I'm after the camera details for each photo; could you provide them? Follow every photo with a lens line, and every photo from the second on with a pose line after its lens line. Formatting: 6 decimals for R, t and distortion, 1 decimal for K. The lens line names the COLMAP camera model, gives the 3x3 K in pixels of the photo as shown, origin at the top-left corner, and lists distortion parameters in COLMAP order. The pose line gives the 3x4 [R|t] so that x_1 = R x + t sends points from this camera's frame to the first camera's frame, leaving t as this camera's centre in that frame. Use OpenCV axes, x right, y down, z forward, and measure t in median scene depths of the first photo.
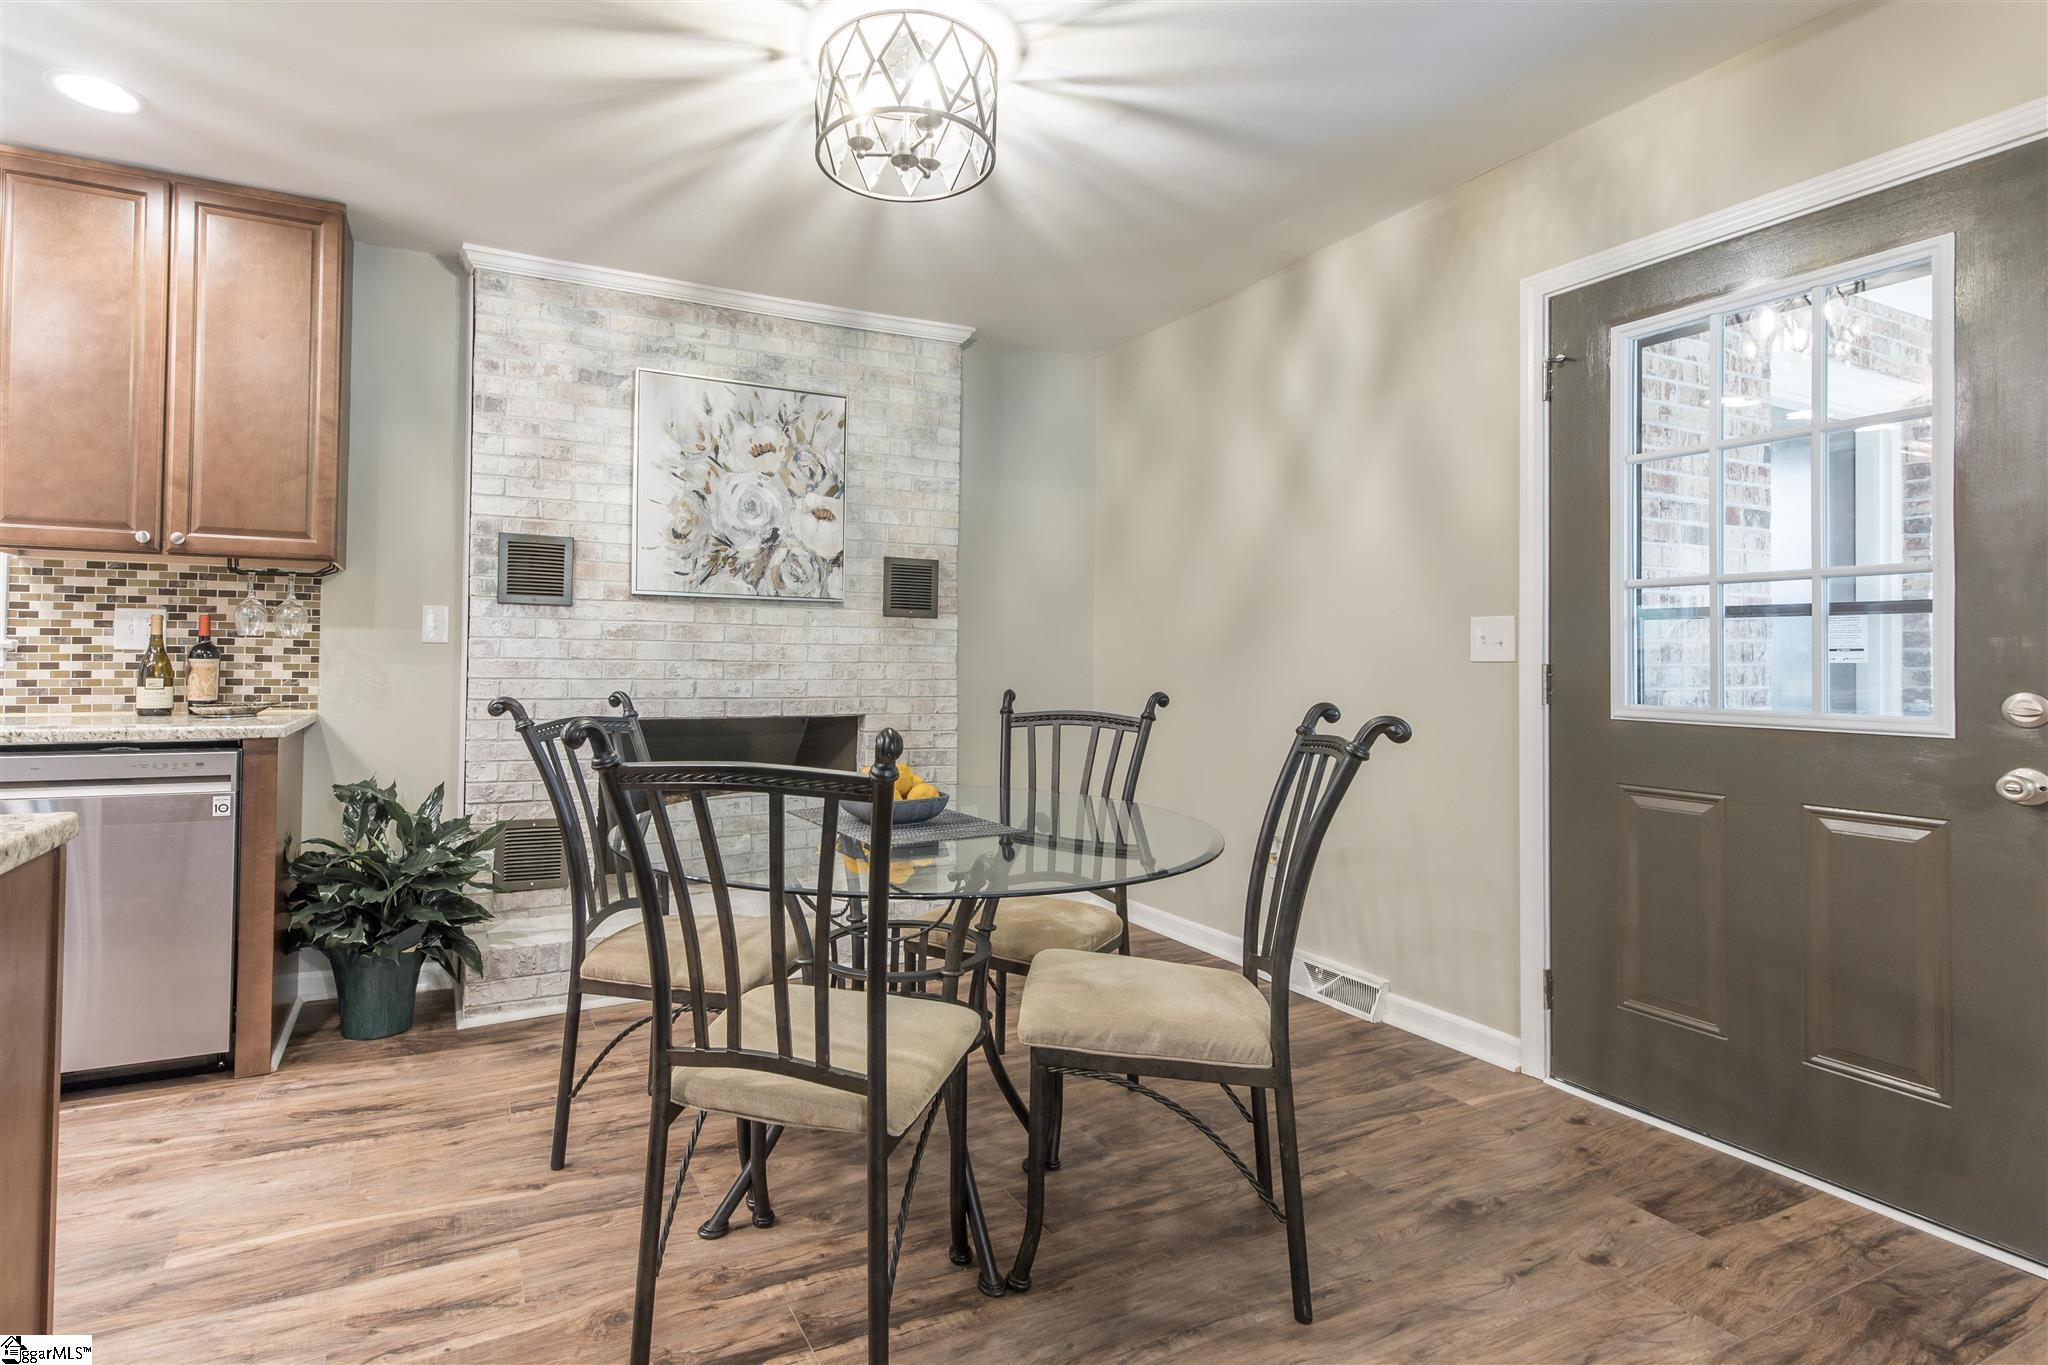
lens RADIAL K [[925.9, 0, 1030.9], [0, 925.9, 650.0], [0, 0, 1]] dist [0.000714, -0.000232]
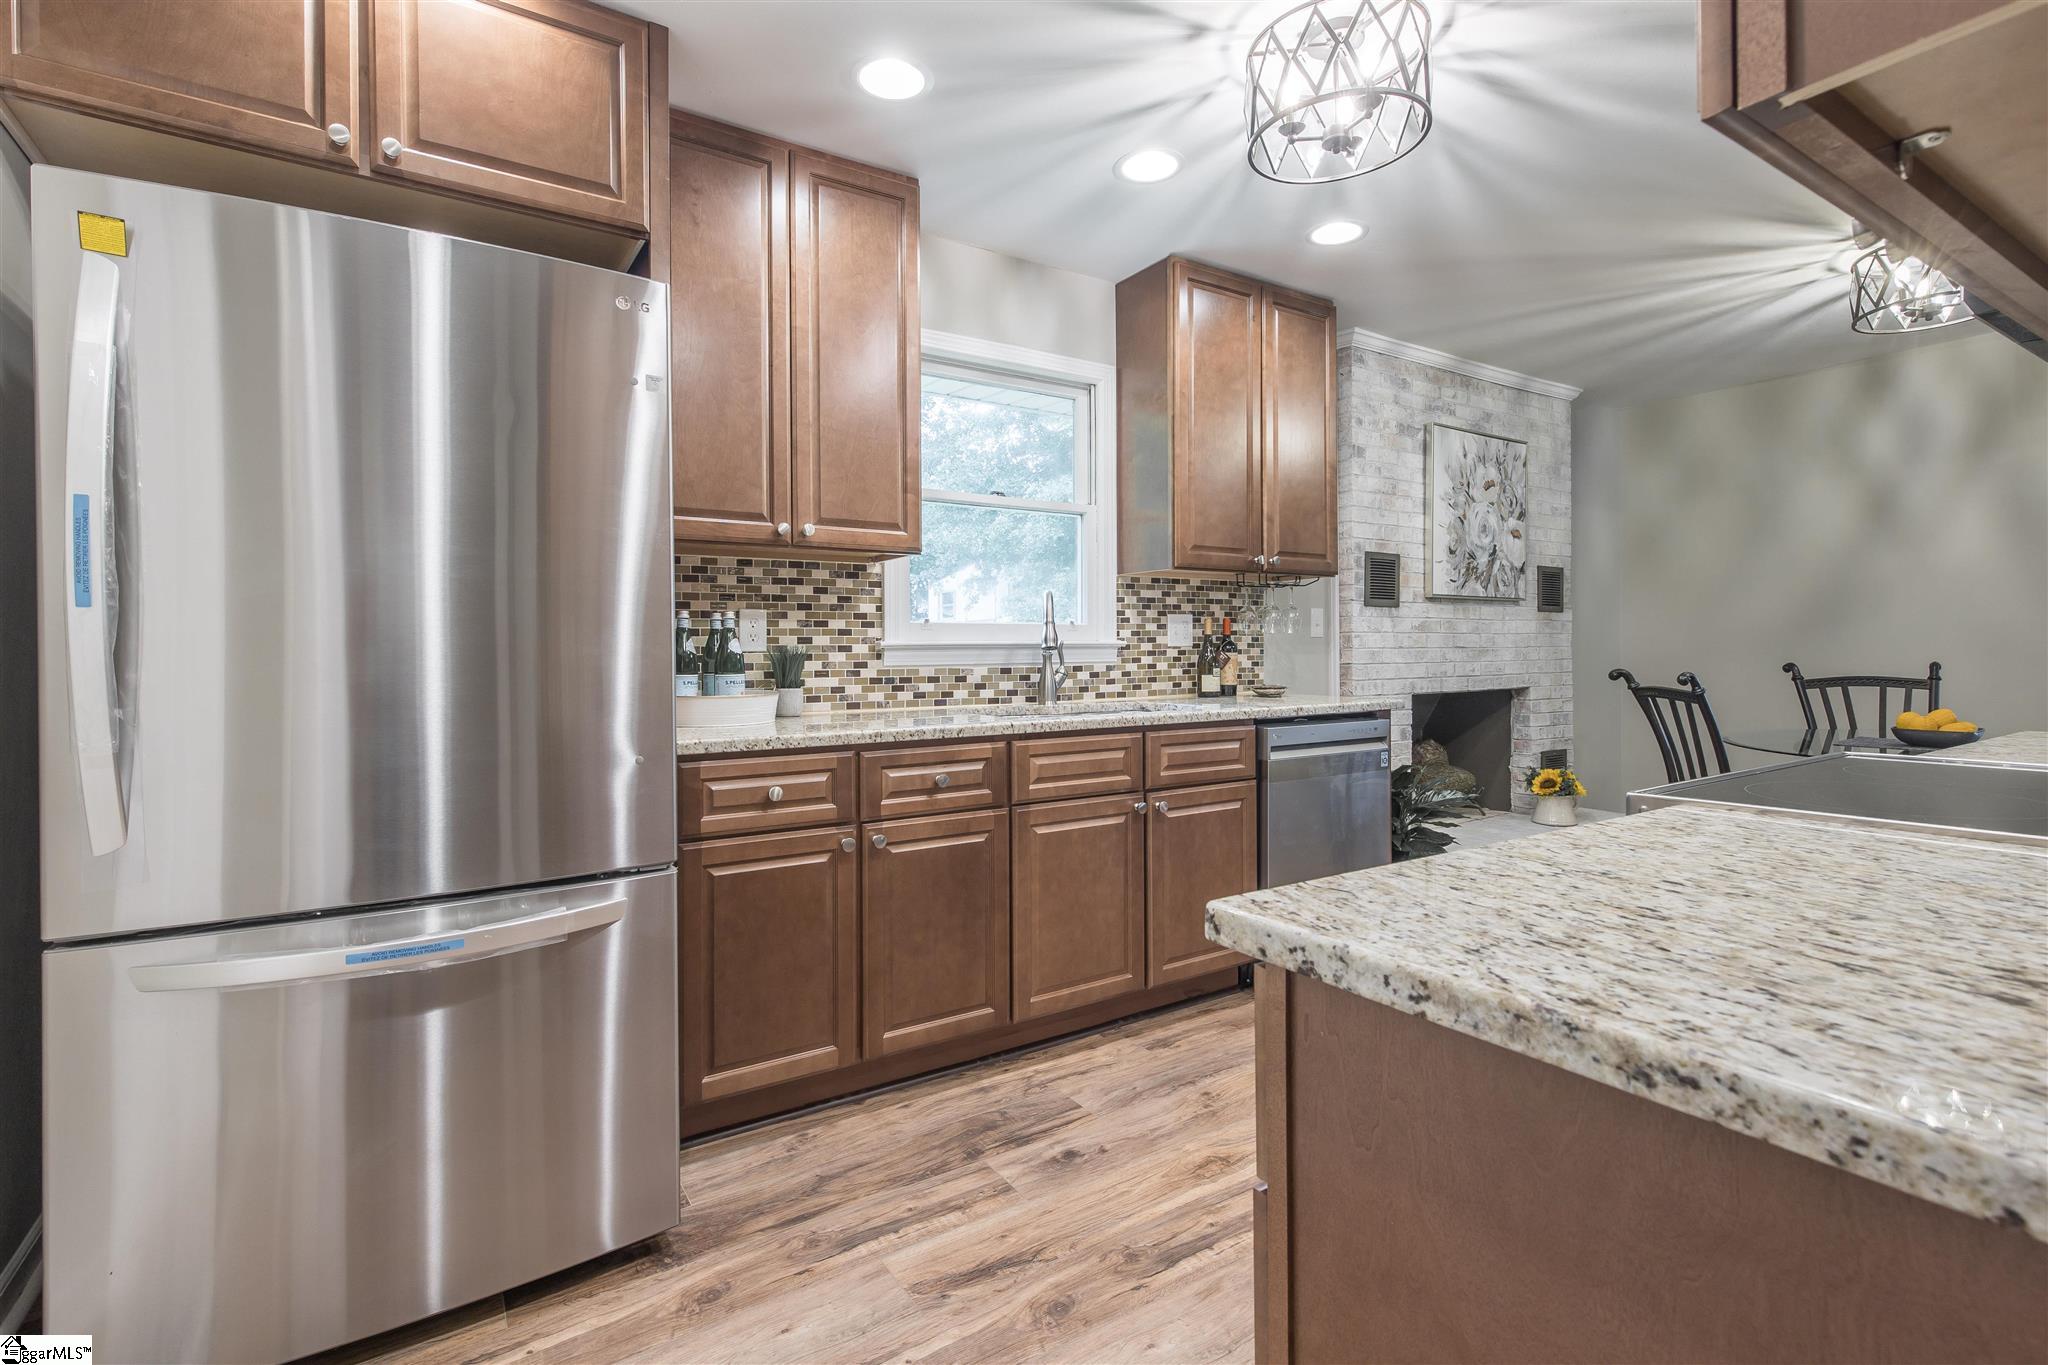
lens RADIAL K [[904.6, 0, 1021.4], [0, 904.6, 652.6], [0, 0, 1]] dist [0.001759, 0.000040]
pose [[0.989803, -0.019608, 0.141084, -1.305994], [0.016985, 0.999660, 0.019775, -0.019536], [-0.141424, -0.017177, 0.989800, -0.197938]]
